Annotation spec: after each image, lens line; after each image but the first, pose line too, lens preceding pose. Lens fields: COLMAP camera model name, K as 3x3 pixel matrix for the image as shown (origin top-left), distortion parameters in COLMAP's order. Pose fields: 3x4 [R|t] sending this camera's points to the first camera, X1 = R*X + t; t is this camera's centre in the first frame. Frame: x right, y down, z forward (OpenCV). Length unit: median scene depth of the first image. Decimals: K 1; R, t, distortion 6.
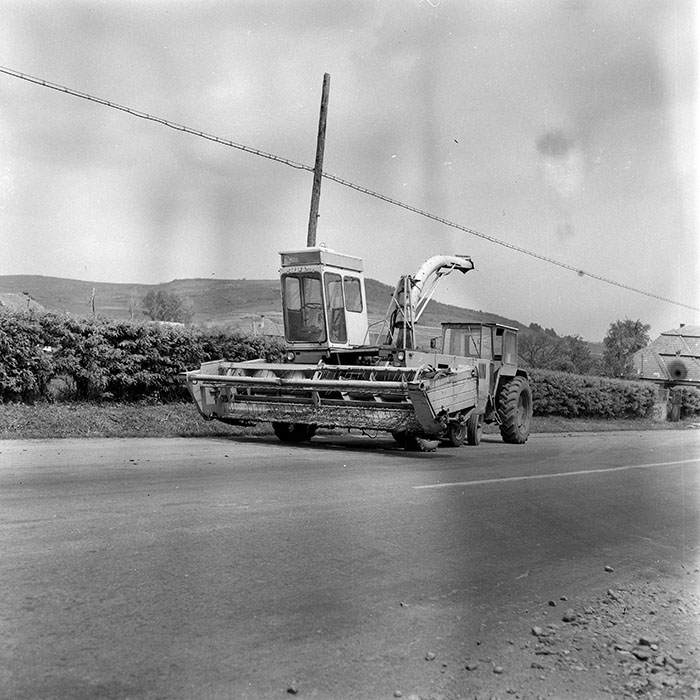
lens RADIAL K [[1034.1, 0, 287.8], [0, 1034.1, 349.7], [0, 0, 1]] dist [0.021261, -0.005384]
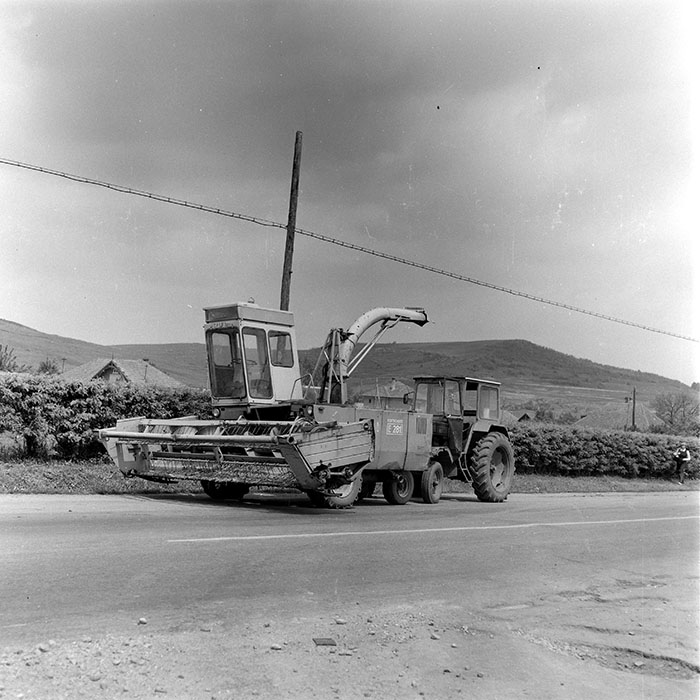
lens RADIAL K [[1034.1, 0, 287.8], [0, 1034.1, 349.7], [0, 0, 1]] dist [0.021261, -0.005384]
pose [[0.991724, -0.019172, -0.126952, 0.192878], [0.011397, 0.998030, -0.061689, 0.008048], [0.127884, 0.059731, 0.989989, 0.022558]]
